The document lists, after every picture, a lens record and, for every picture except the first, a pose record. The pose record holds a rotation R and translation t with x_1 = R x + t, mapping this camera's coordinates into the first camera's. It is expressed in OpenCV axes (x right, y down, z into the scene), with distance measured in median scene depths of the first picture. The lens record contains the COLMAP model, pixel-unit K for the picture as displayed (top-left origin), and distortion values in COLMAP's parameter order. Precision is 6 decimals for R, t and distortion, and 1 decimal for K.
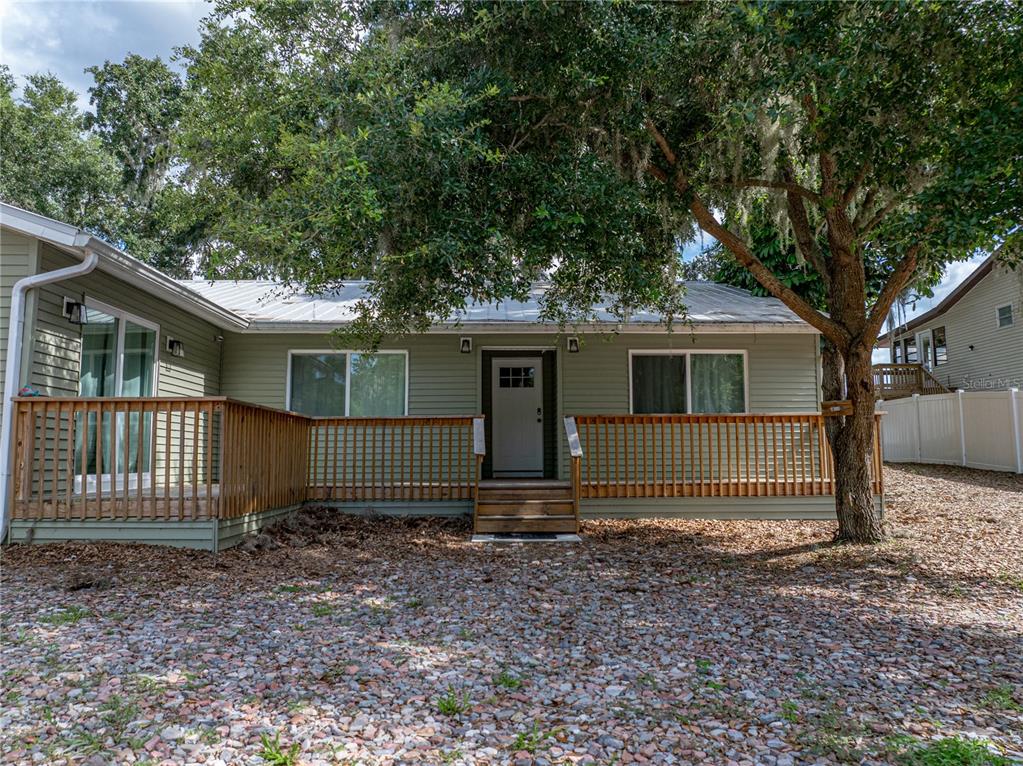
lens RADIAL K [[725.1, 0, 518.2], [0, 725.1, 384.7], [0, 0, 1]] dist [-0.057256, 0.024697]
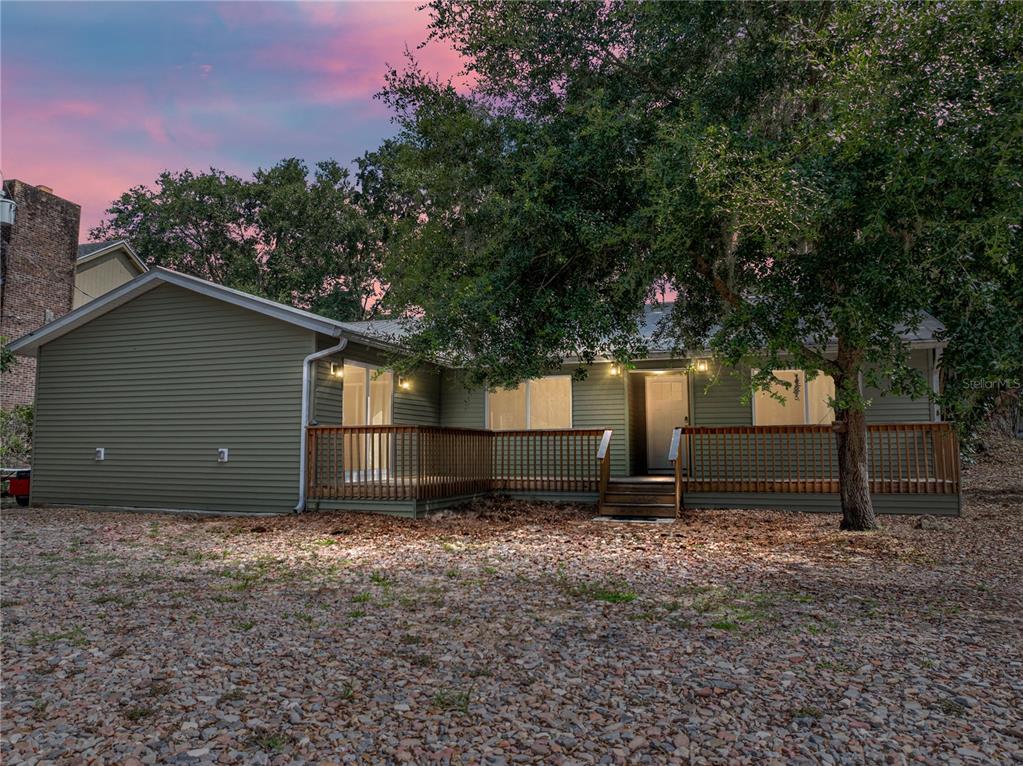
lens RADIAL K [[725.1, 0, 508.0], [0, 725.1, 384.2], [0, 0, 1]] dist [-0.057256, 0.024697]
pose [[0.933540, -0.030529, -0.357171, 0.250962], [0.033402, 0.999440, 0.001876, -0.047157], [0.356914, -0.013681, 0.934037, -0.308905]]
